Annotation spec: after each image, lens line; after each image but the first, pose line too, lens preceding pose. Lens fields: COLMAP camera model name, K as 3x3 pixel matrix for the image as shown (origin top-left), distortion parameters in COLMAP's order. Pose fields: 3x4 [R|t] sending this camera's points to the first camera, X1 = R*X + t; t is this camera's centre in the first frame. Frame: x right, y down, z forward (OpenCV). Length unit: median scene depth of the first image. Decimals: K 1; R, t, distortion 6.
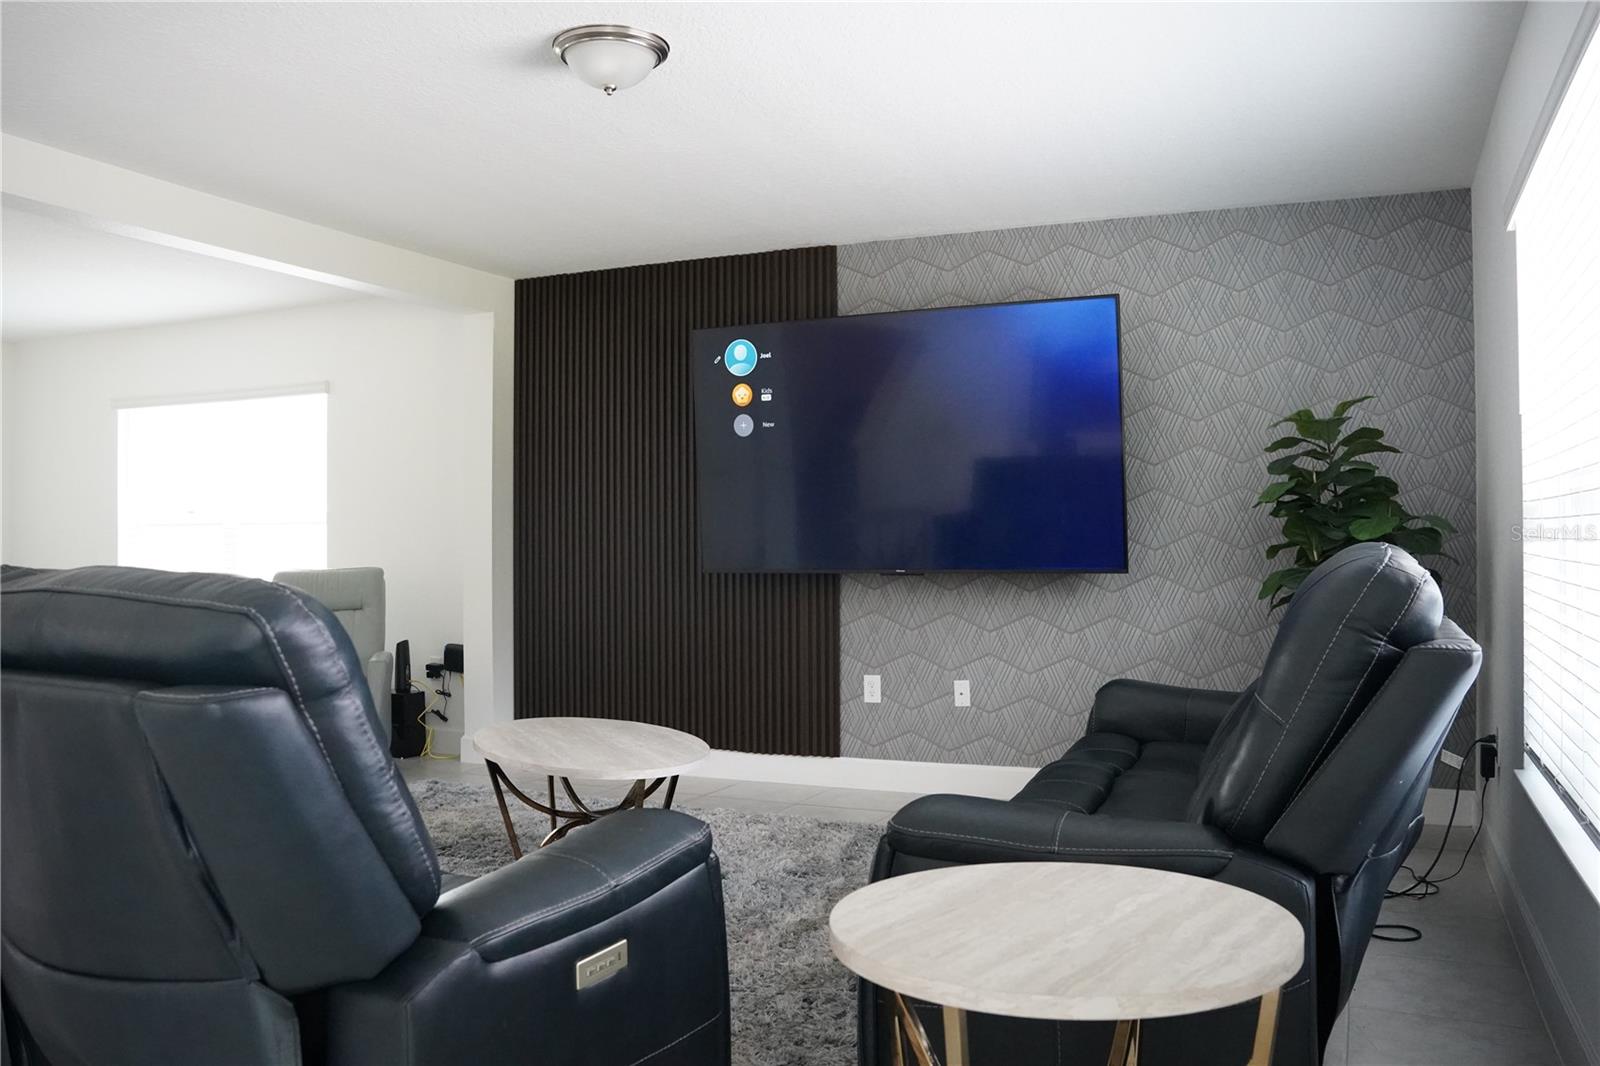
lens RADIAL K [[1291.6, 0, 800.0], [0, 1291.6, 533.0], [0, 0, 1]] dist [-0.103991, 0.002107]
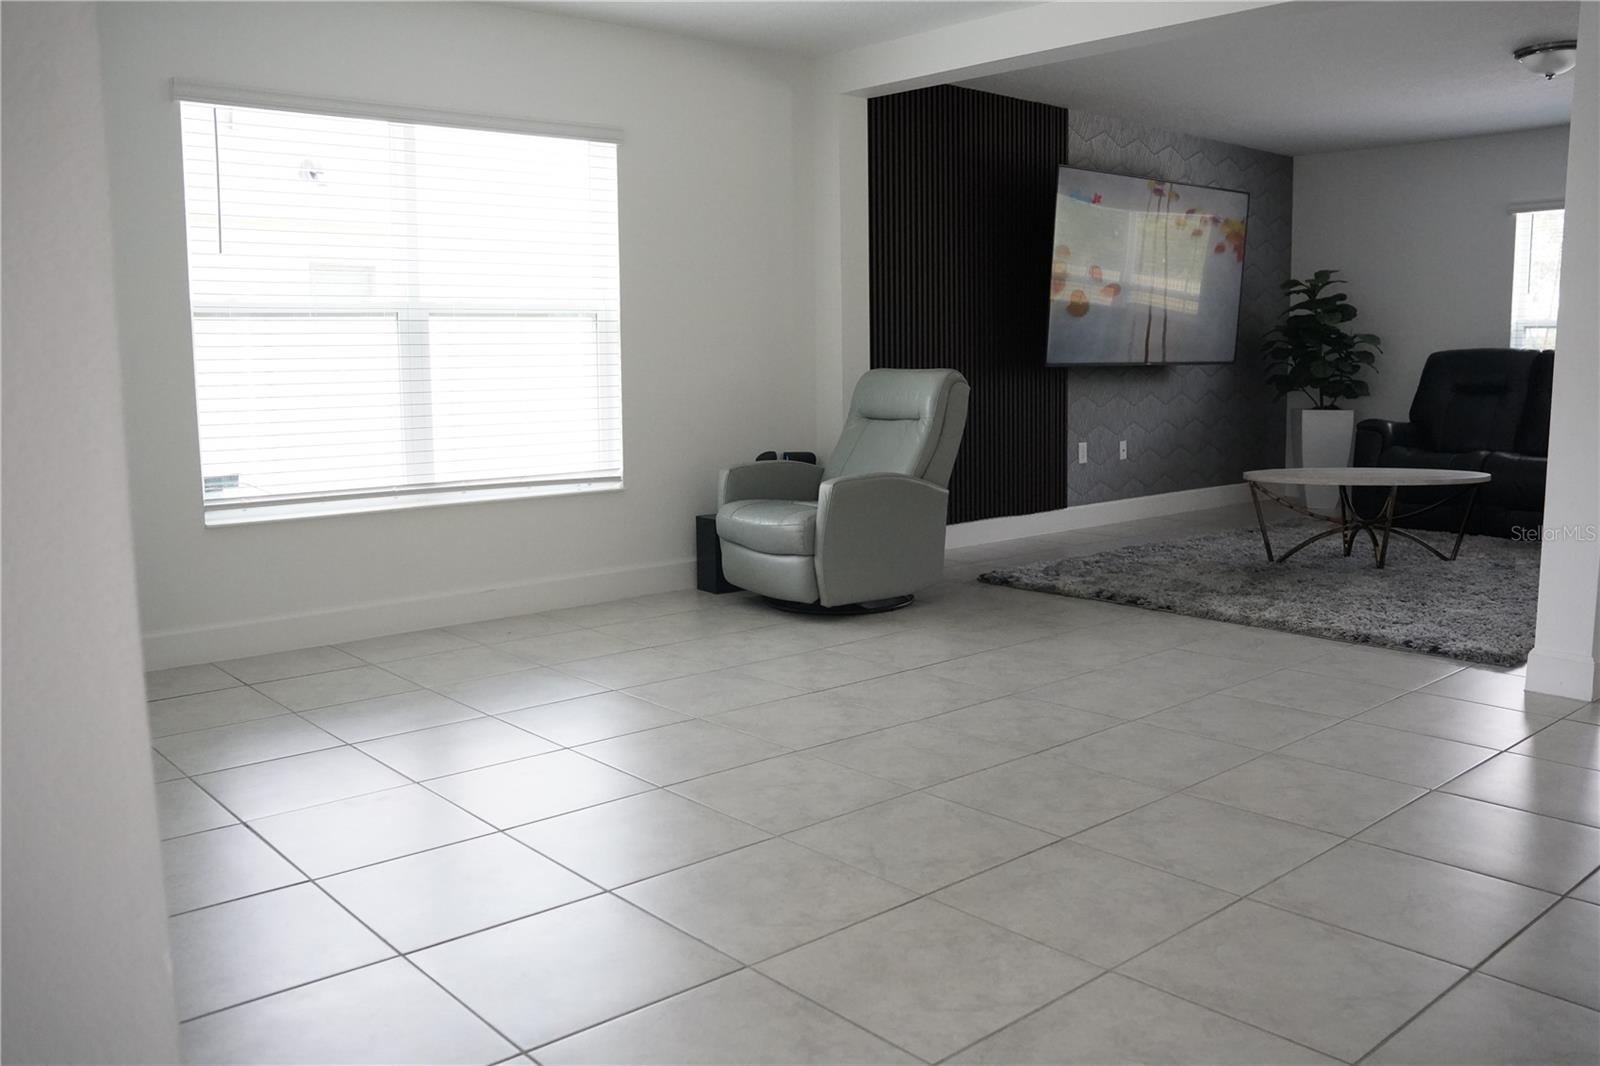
lens RADIAL K [[1291.6, 0, 800.0], [0, 1291.6, 533.0], [0, 0, 1]] dist [-0.103991, 0.002107]
pose [[0.429001, -0.118629, 0.895480, -1.269500], [0.005934, 0.991688, 0.128532, 0.029416], [-0.903285, -0.049827, 0.426139, 0.686260]]
